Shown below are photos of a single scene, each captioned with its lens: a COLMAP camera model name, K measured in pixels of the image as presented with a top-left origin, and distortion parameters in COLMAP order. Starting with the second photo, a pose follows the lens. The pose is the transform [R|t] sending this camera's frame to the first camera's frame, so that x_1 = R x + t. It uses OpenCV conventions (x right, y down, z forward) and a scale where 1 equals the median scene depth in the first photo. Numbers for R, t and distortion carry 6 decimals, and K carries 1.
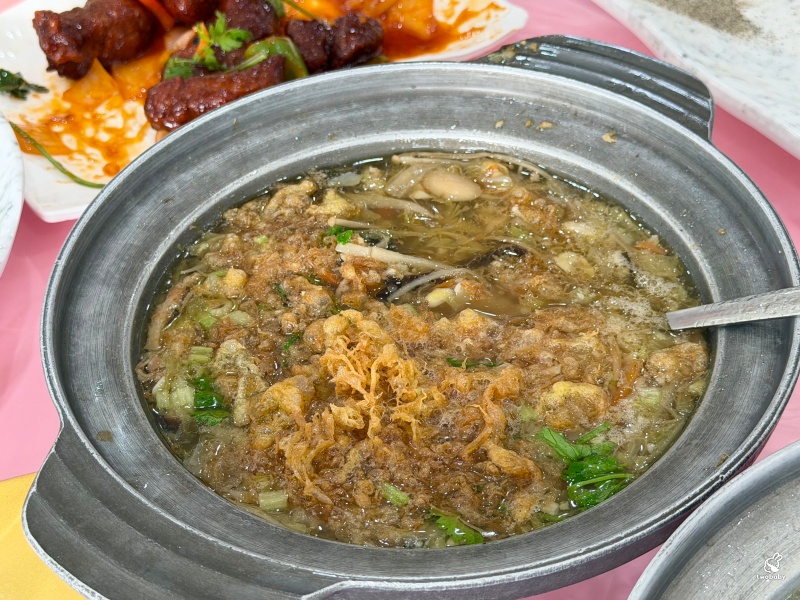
lens RADIAL K [[1432.0, 0, 400.0], [0, 1432.0, 300.0], [0, 0, 1]] dist [0.243334, -1.069361]
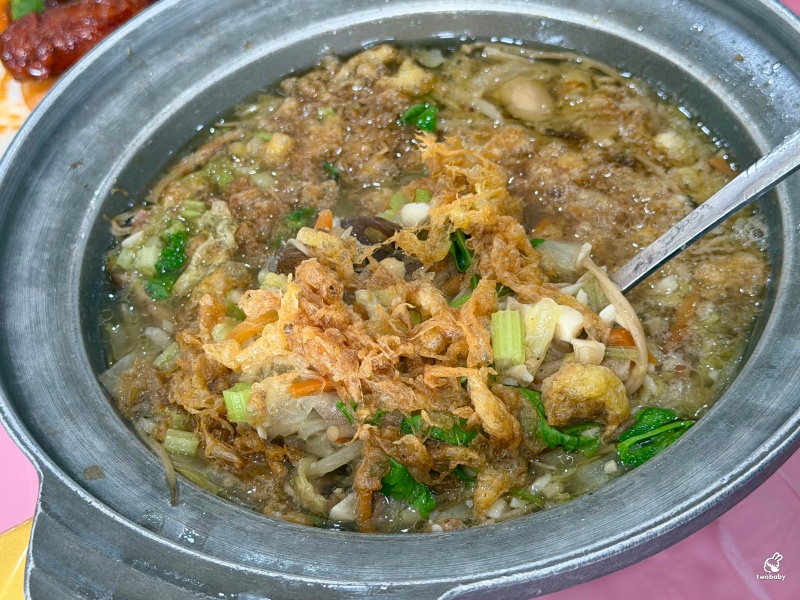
lens RADIAL K [[1432.0, 0, 400.0], [0, 1432.0, 300.0], [0, 0, 1]] dist [0.243334, -1.069361]
pose [[0.968440, -0.230315, 0.095284, -0.085522], [0.221273, 0.970410, 0.096662, -0.036145], [-0.114727, -0.072528, 0.990746, 0.173345]]
